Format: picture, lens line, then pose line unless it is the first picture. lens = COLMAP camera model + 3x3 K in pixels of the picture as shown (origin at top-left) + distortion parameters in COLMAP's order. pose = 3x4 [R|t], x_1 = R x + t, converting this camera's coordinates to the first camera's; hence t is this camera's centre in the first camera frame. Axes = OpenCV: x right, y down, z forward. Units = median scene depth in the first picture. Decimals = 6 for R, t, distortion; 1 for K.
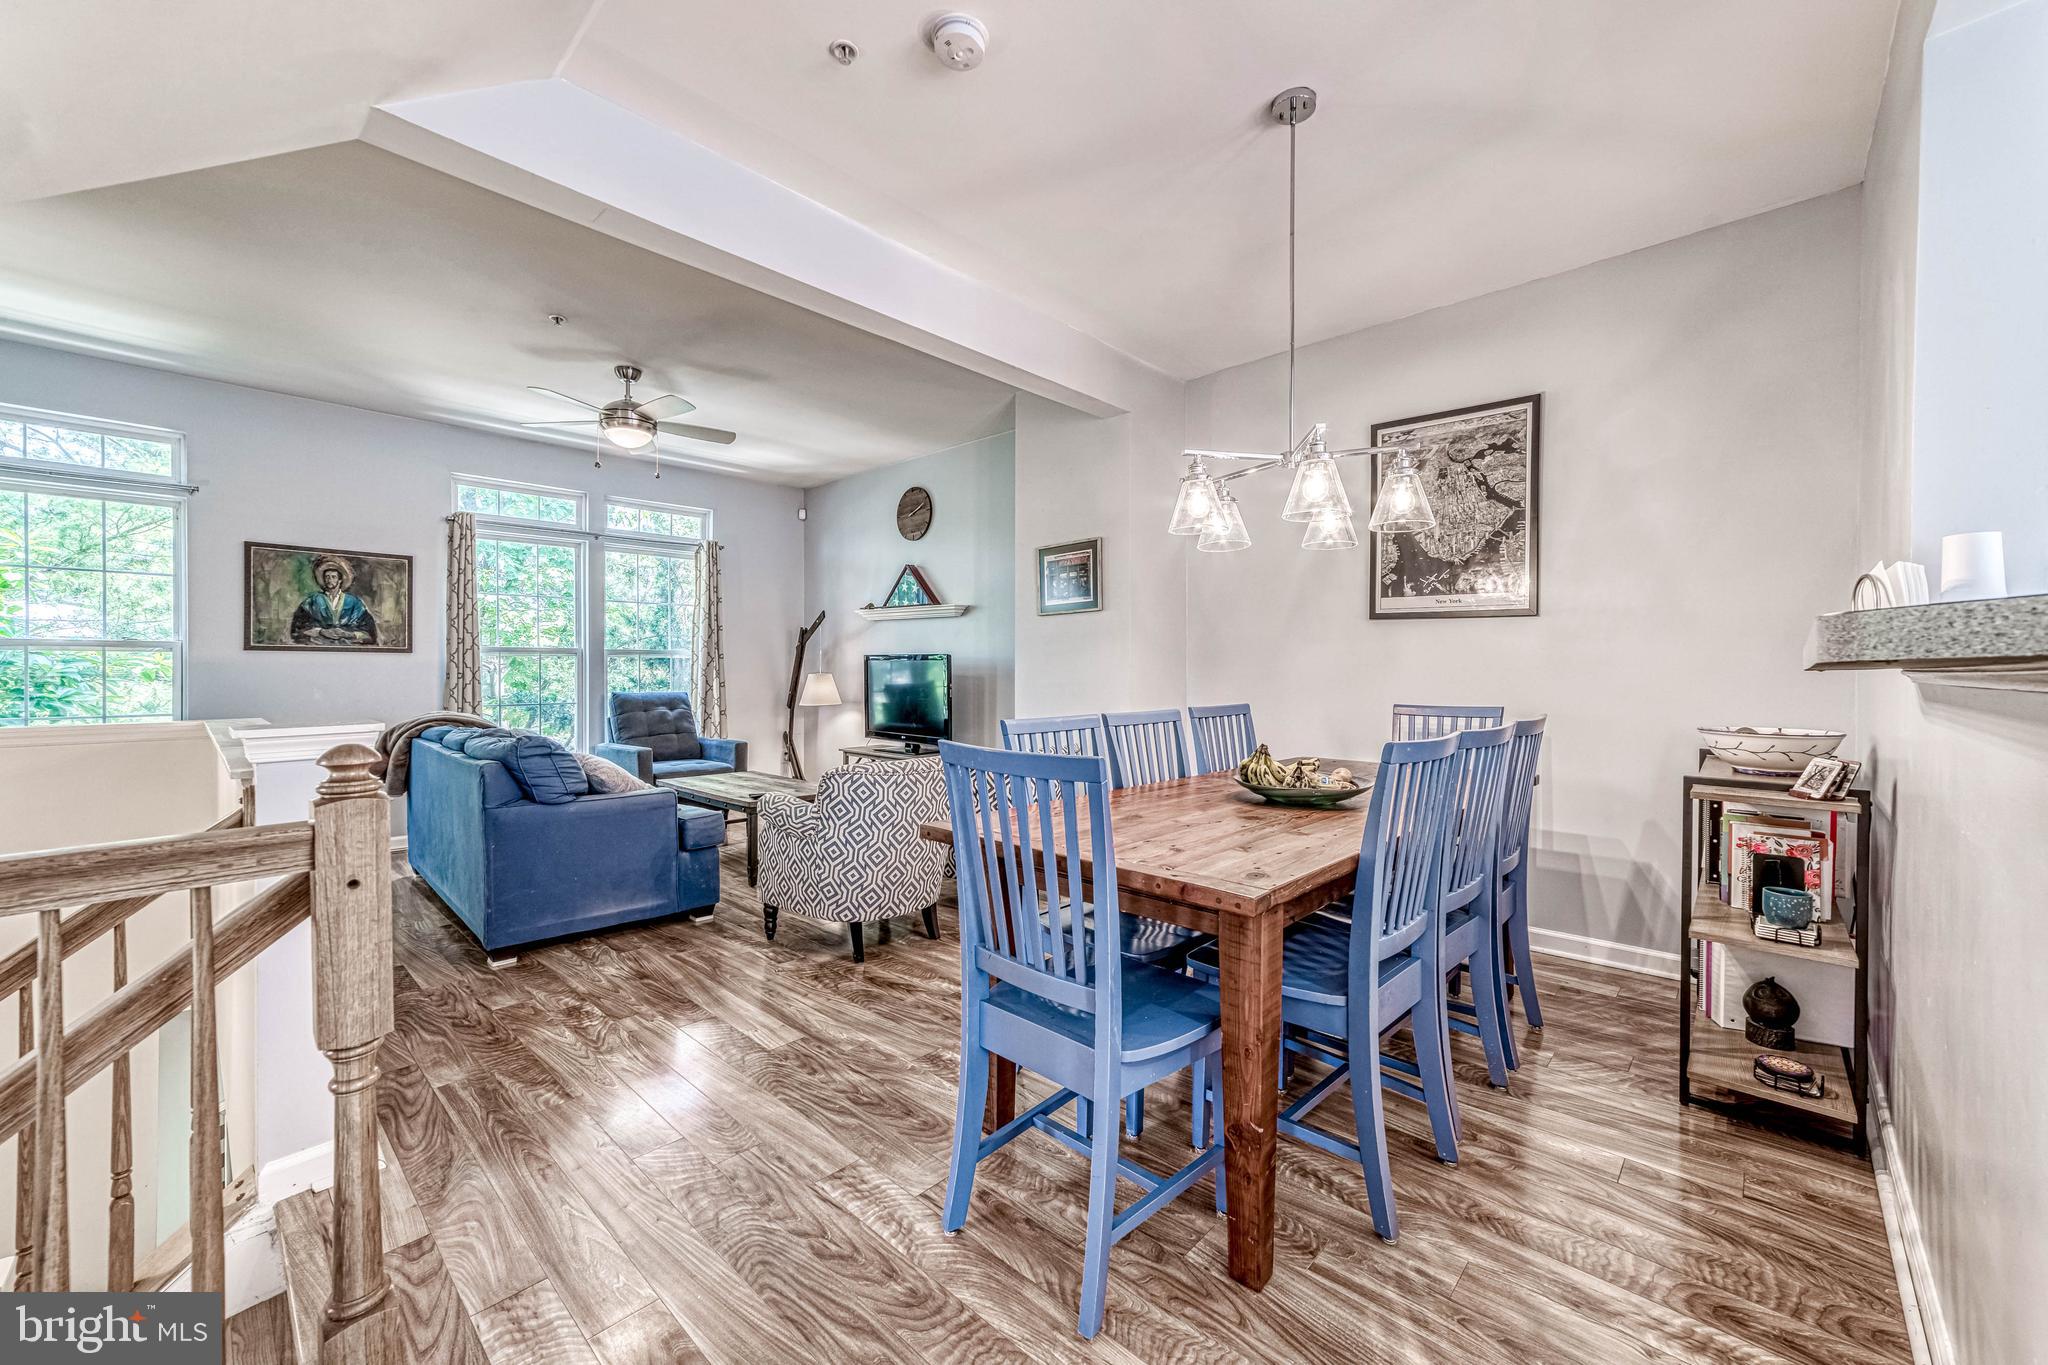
lens RADIAL K [[820.3, 0, 1025.5], [0, 820.3, 665.0], [0, 0, 1]] dist [-0.013875, 0.013307]
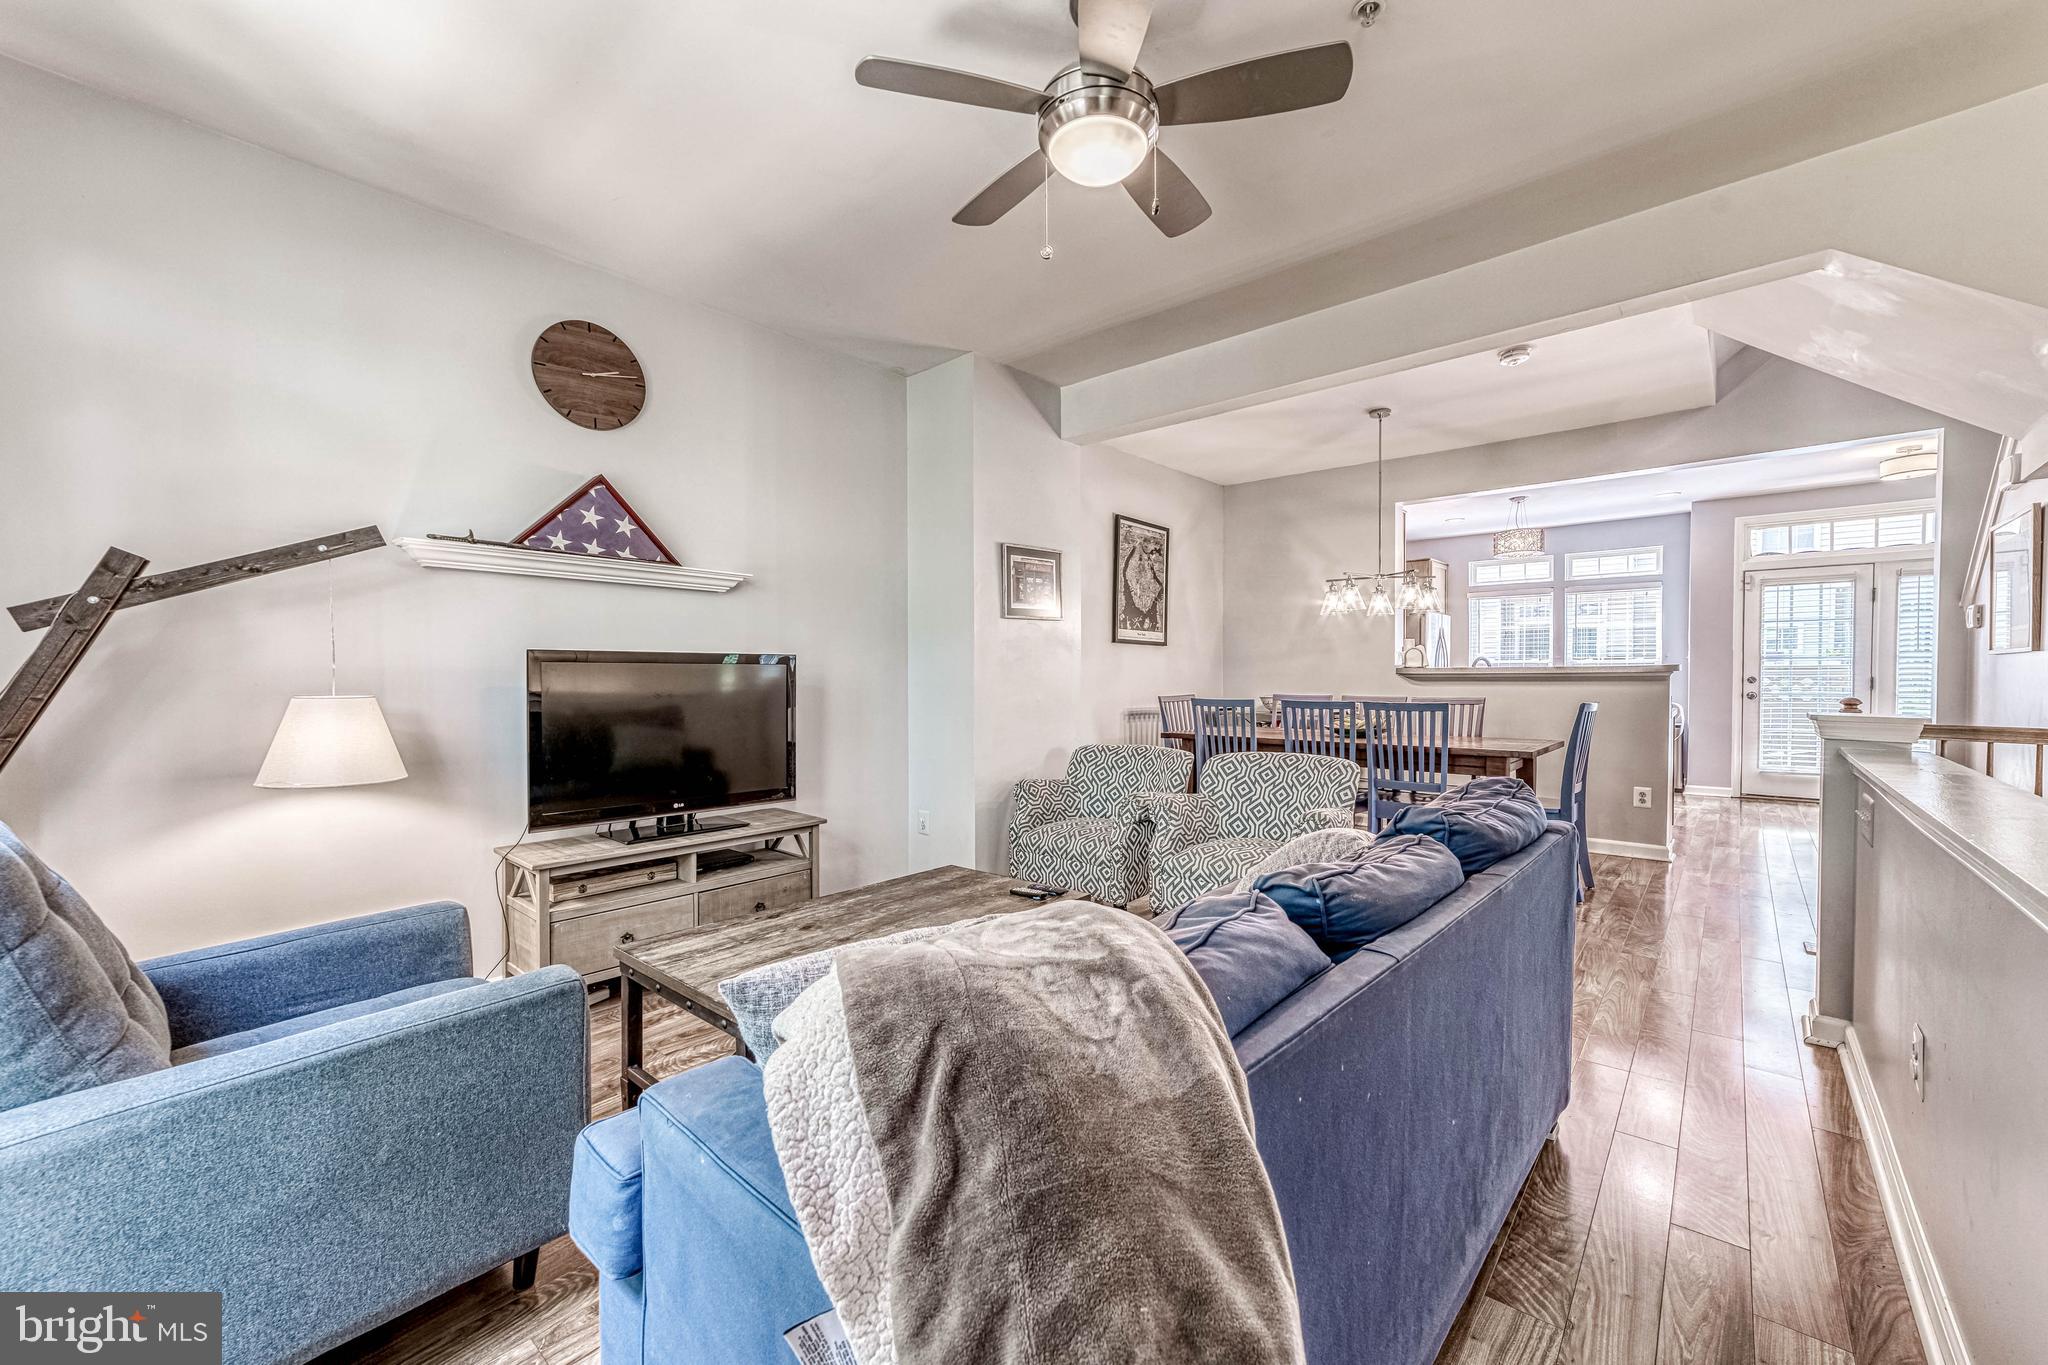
lens RADIAL K [[782.7, 0, 1012.8], [0, 782.7, 697.6], [0, 0, 1]] dist [-0.037194, 0.015813]
pose [[-0.028491, -0.033953, 0.999017, -0.803166], [0.000498, 0.999422, 0.033981, -0.002168], [-0.999594, 0.001466, -0.028458, 0.968989]]
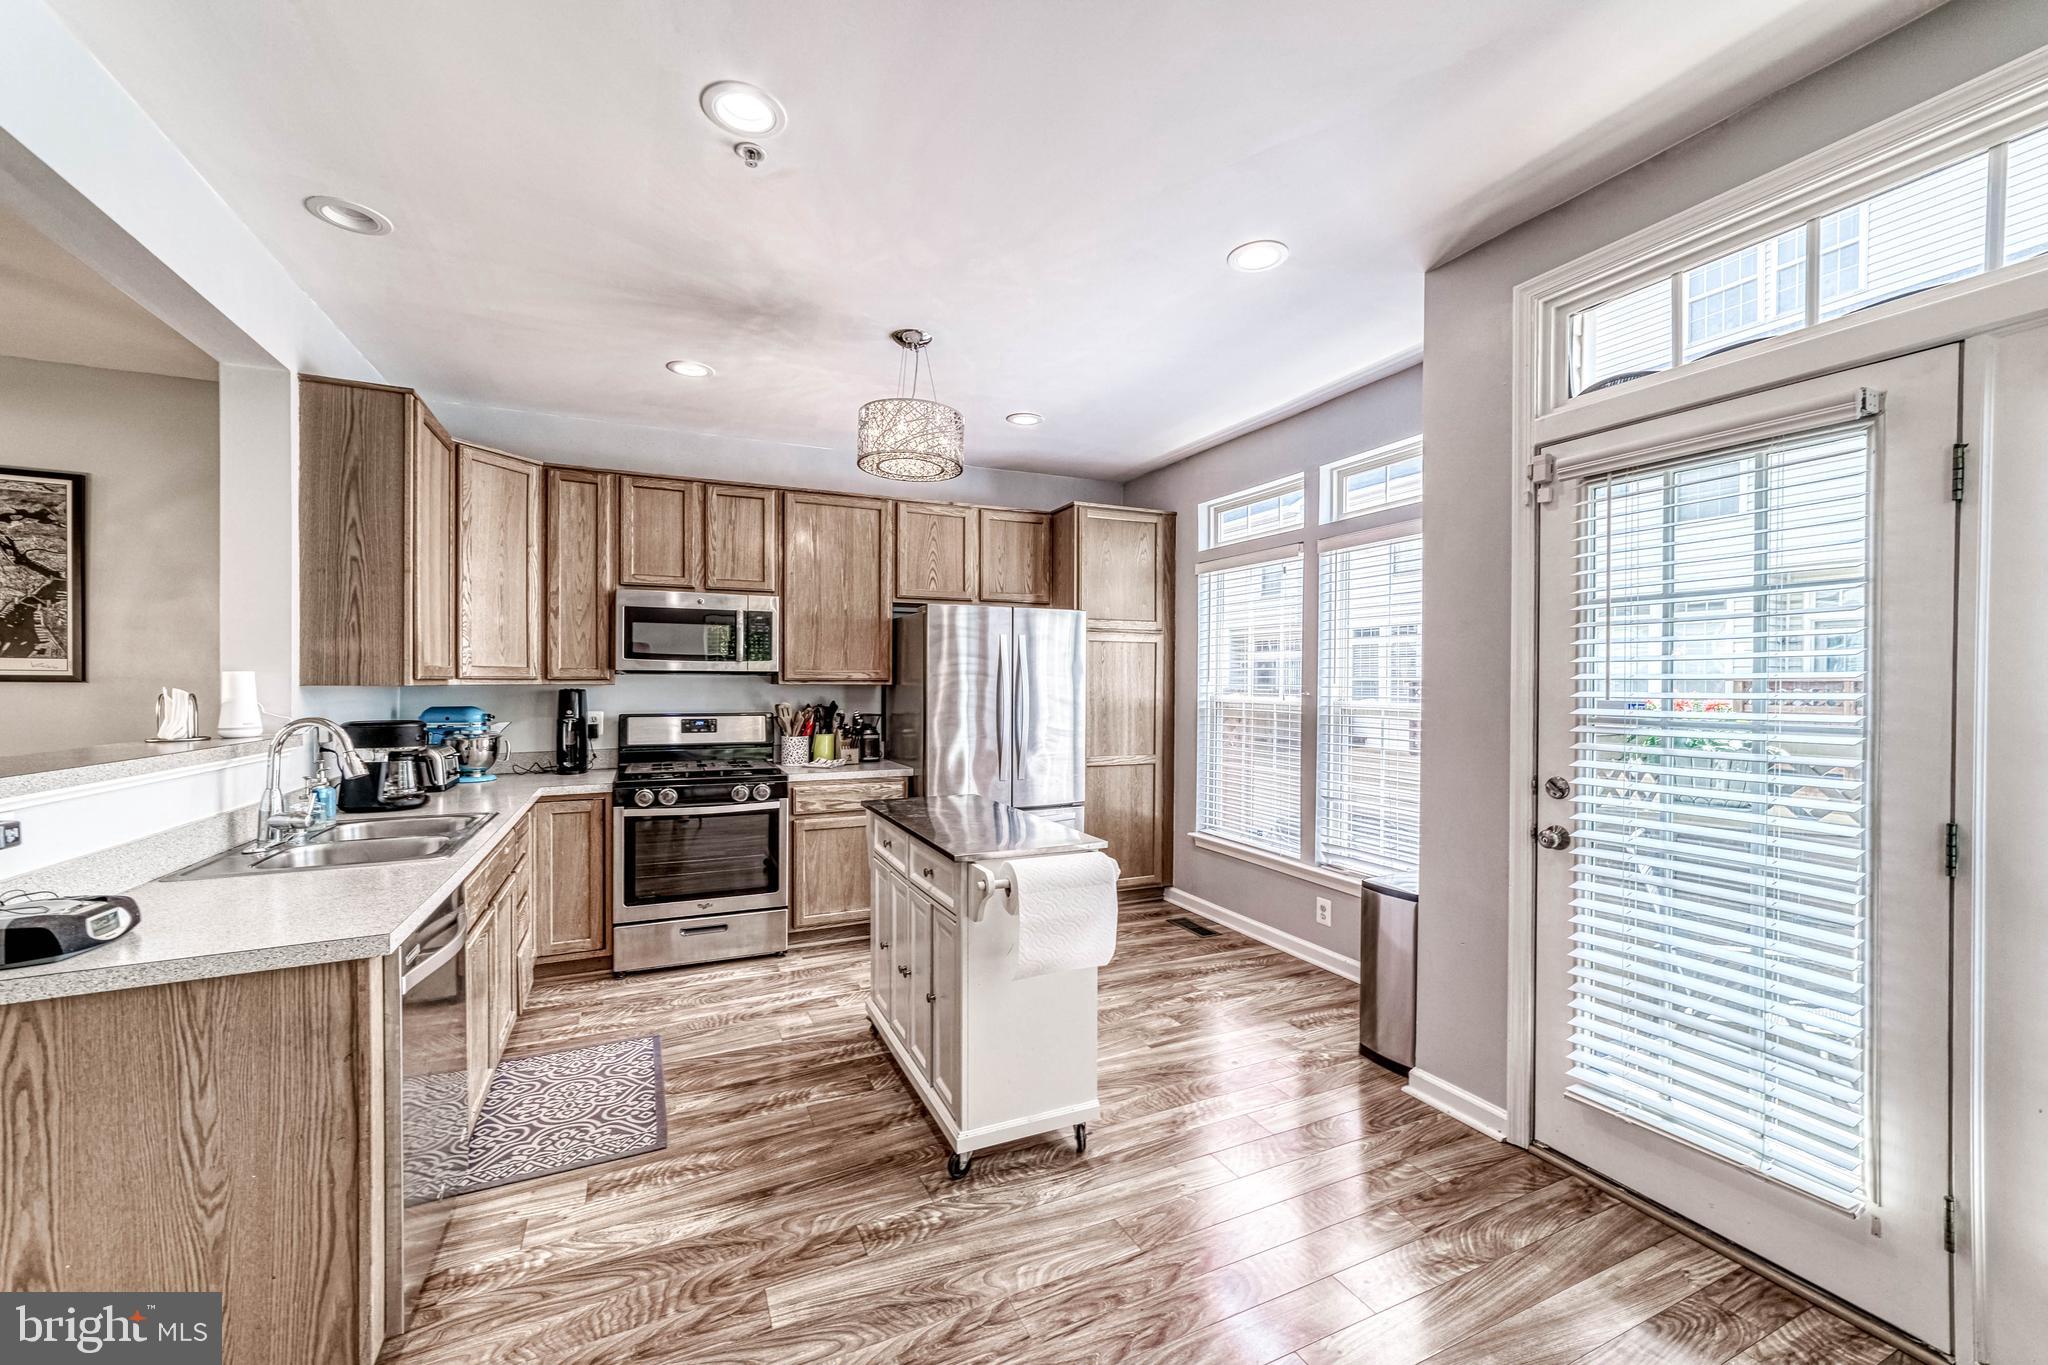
lens RADIAL K [[789.2, 0, 1040.0], [0, 789.2, 683.3], [0, 0, 1]] dist [-0.012475, 0.007239]
pose [[0.356133, -0.003539, 0.934429, 0.077605], [-0.005727, 0.999966, 0.005970, -0.049953], [-0.934418, -0.007477, 0.356100, -0.368829]]
